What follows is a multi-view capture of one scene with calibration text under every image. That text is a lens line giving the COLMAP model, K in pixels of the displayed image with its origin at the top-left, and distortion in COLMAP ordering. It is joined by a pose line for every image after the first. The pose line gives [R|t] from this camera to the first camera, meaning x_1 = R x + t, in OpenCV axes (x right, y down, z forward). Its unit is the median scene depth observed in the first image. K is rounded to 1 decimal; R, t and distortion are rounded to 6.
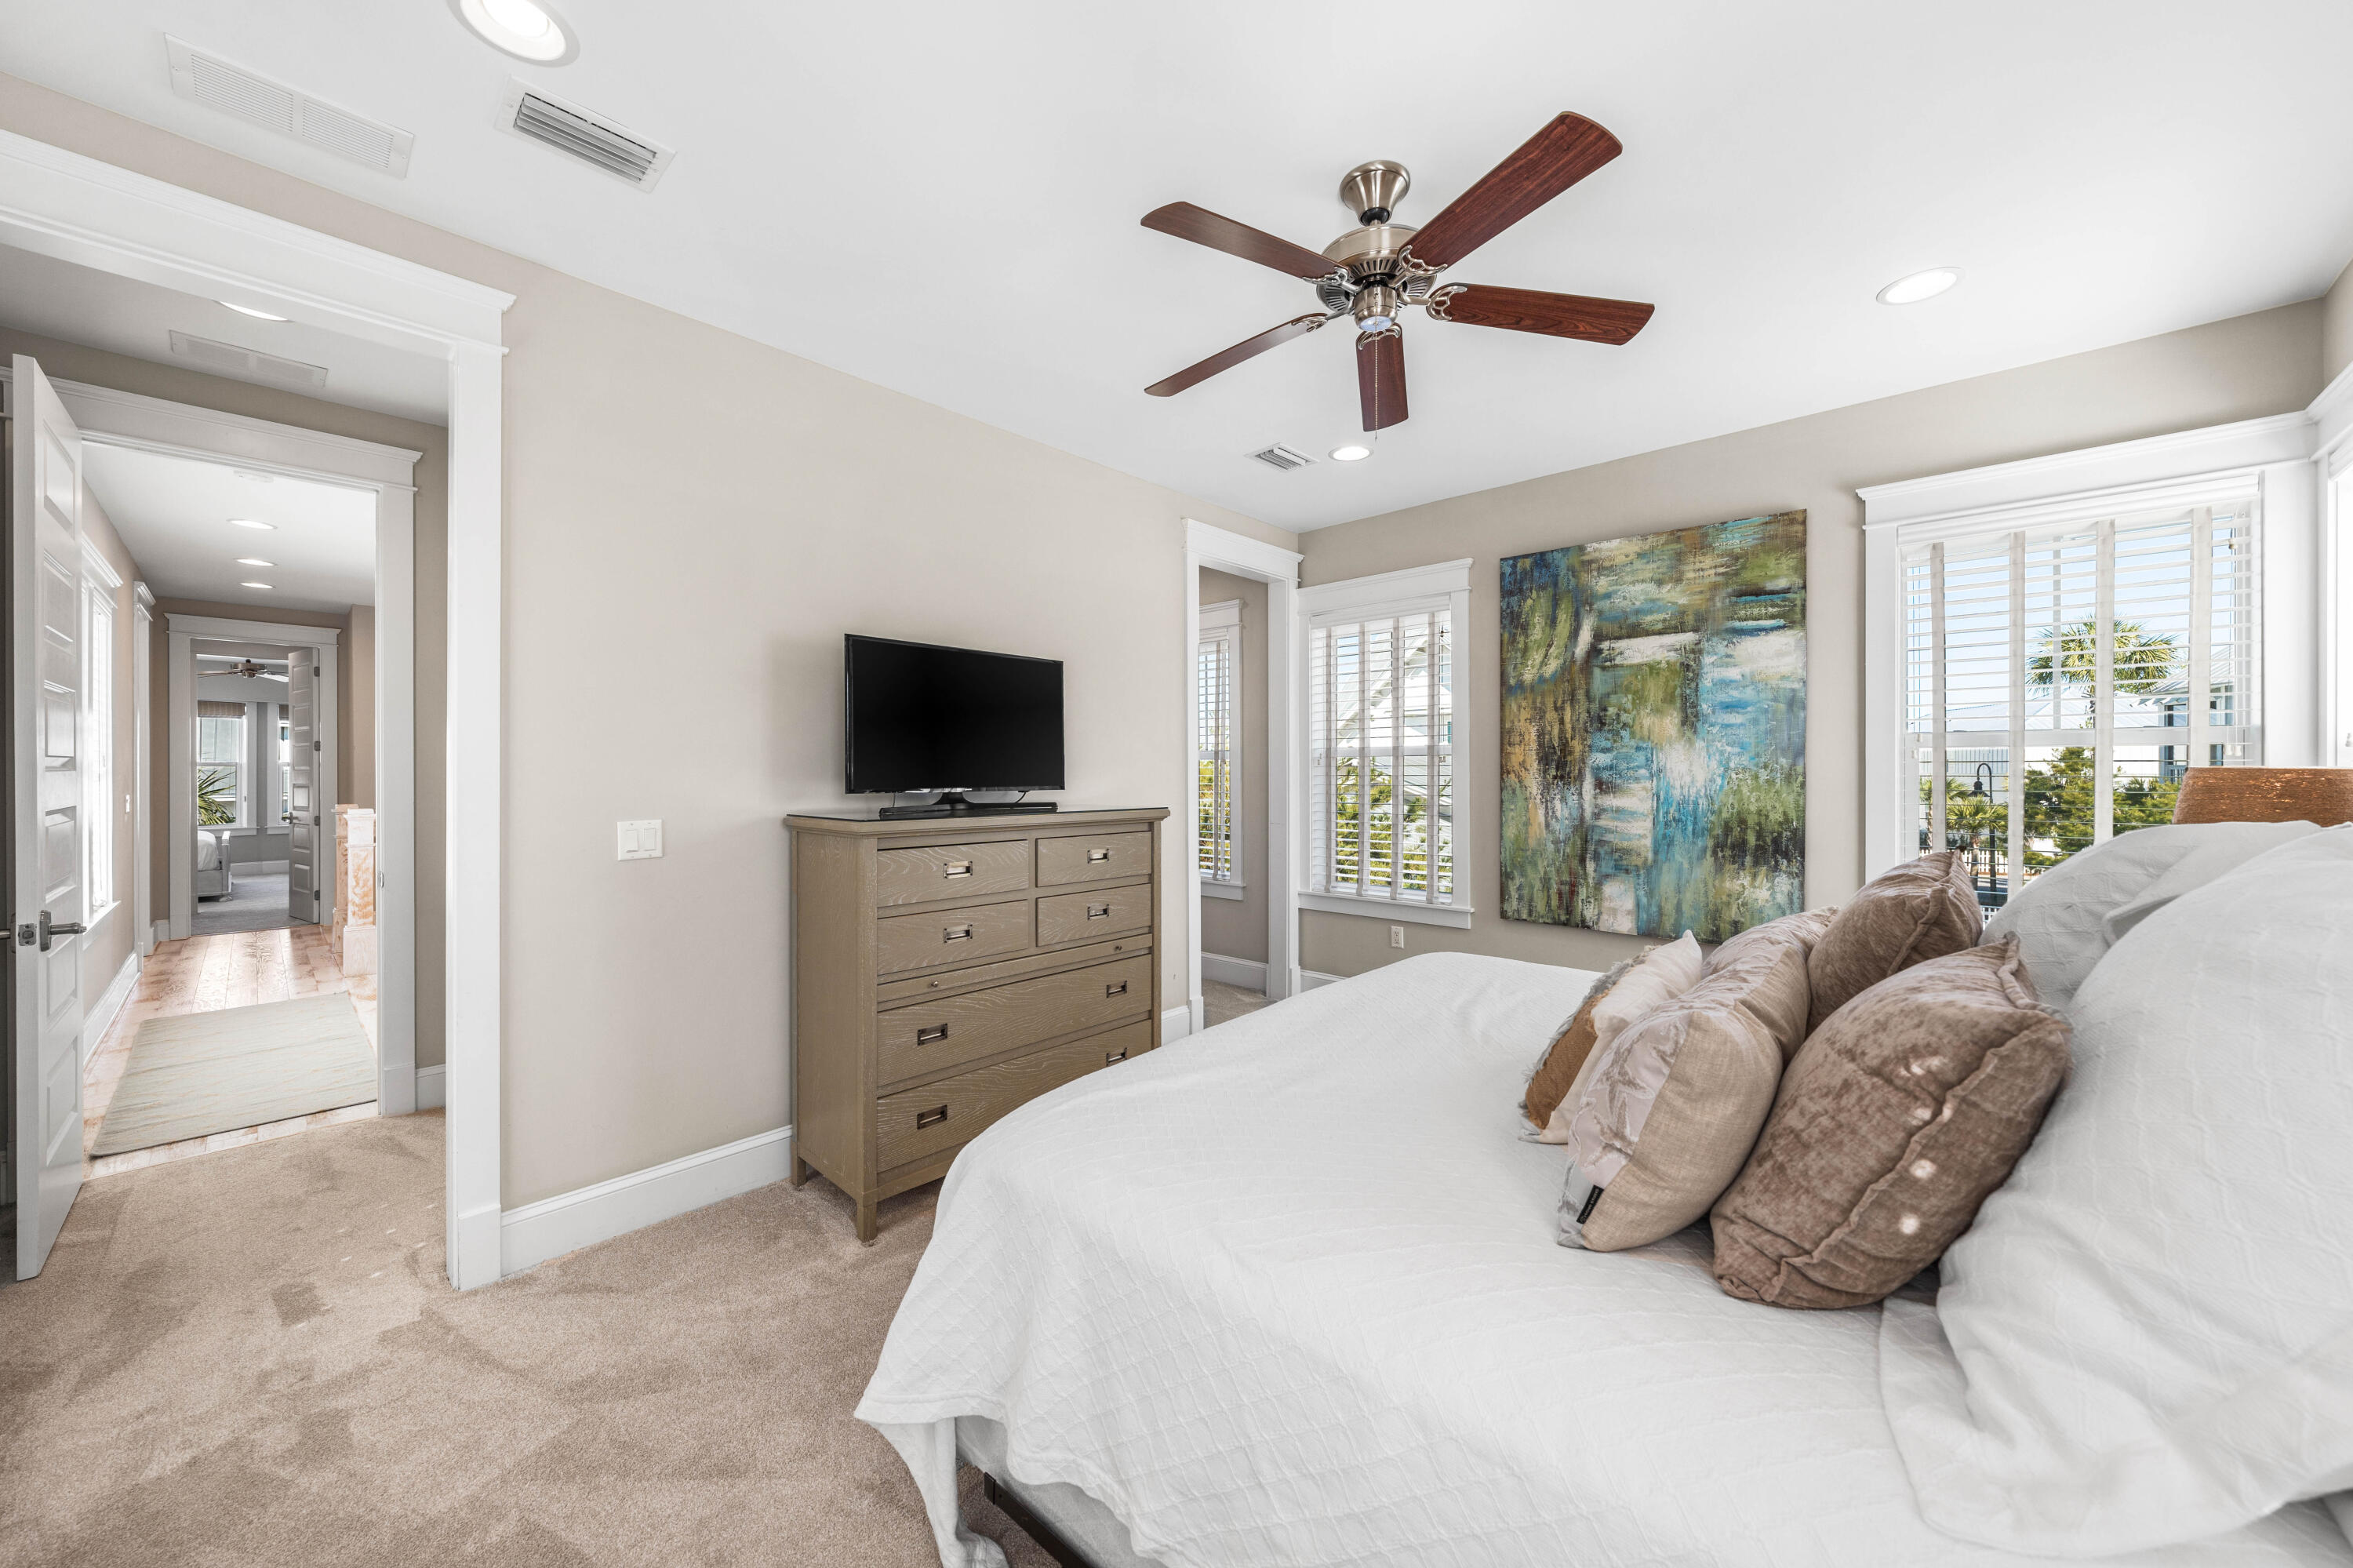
lens RADIAL K [[855.9, 0, 1179.6], [0, 855.9, 774.5], [0, 0, 1]] dist [0.005901, 0.000517]
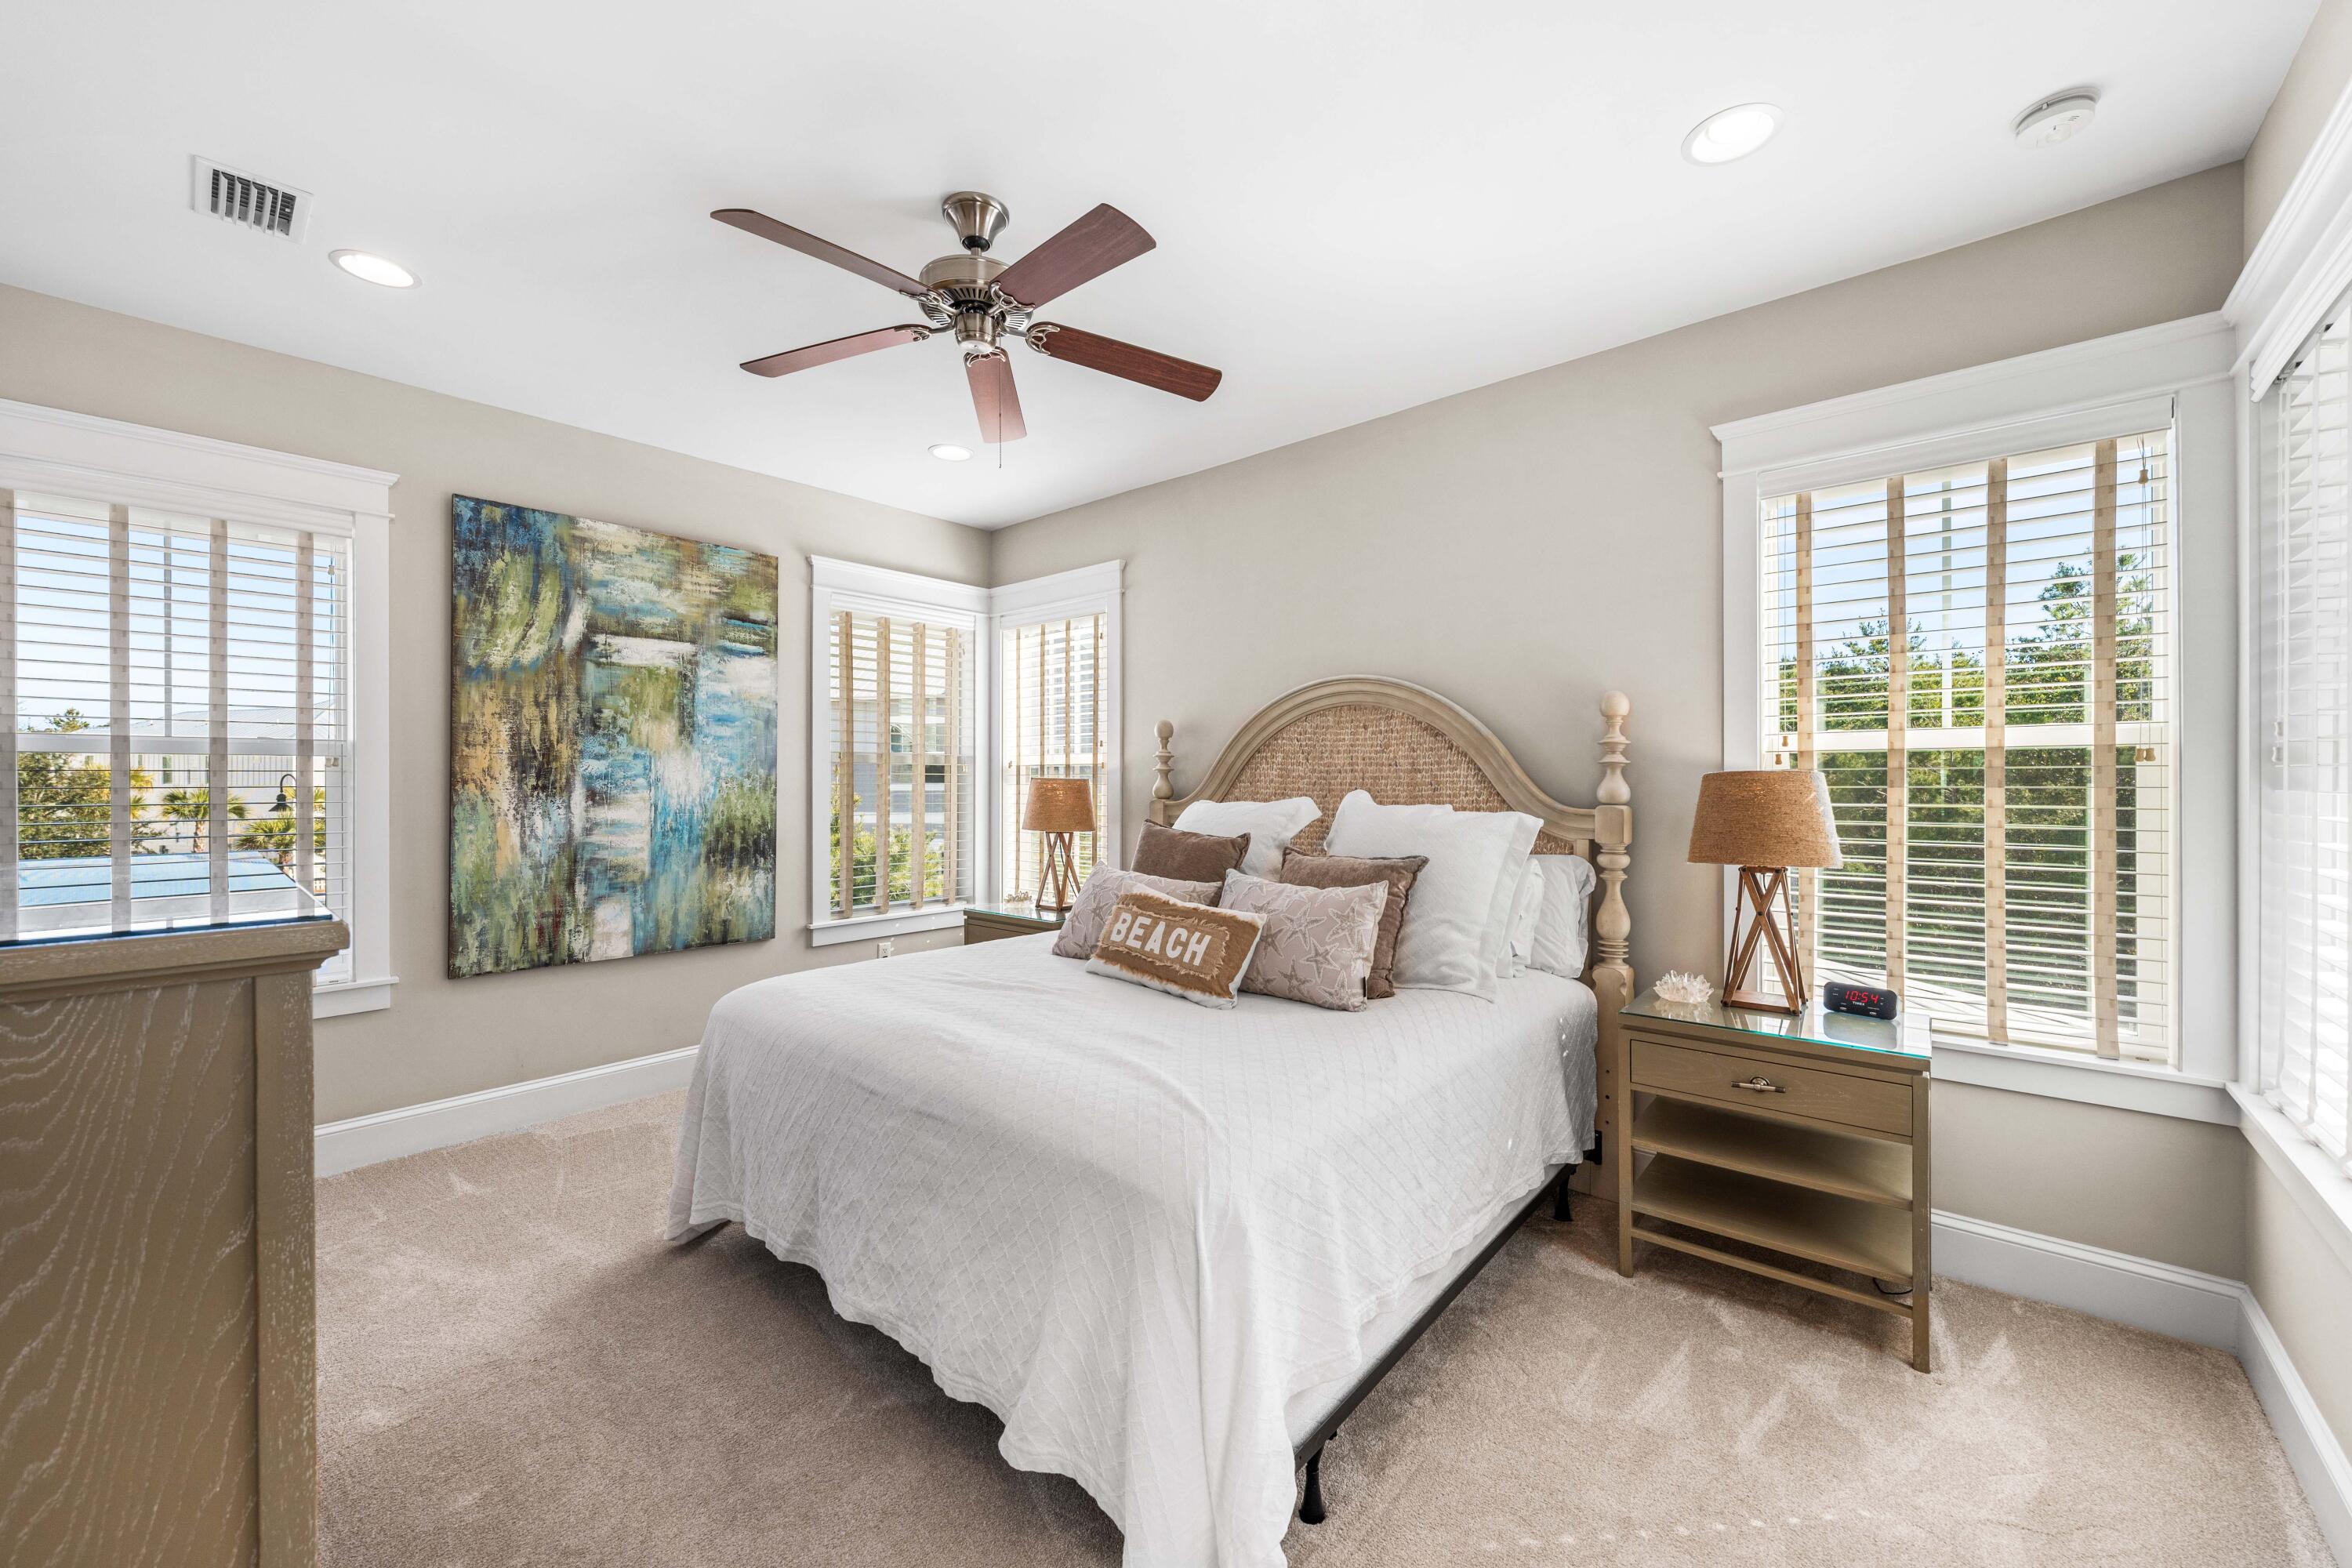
lens RADIAL K [[933.8, 0, 1169.4], [0, 933.8, 785.7], [0, 0, 1]] dist [0.002533, -0.001293]
pose [[-0.033252, -0.003523, 0.999441, -0.506212], [0.005264, 0.999979, 0.003700, 0.001173], [-0.999433, 0.005384, -0.033233, 0.454557]]
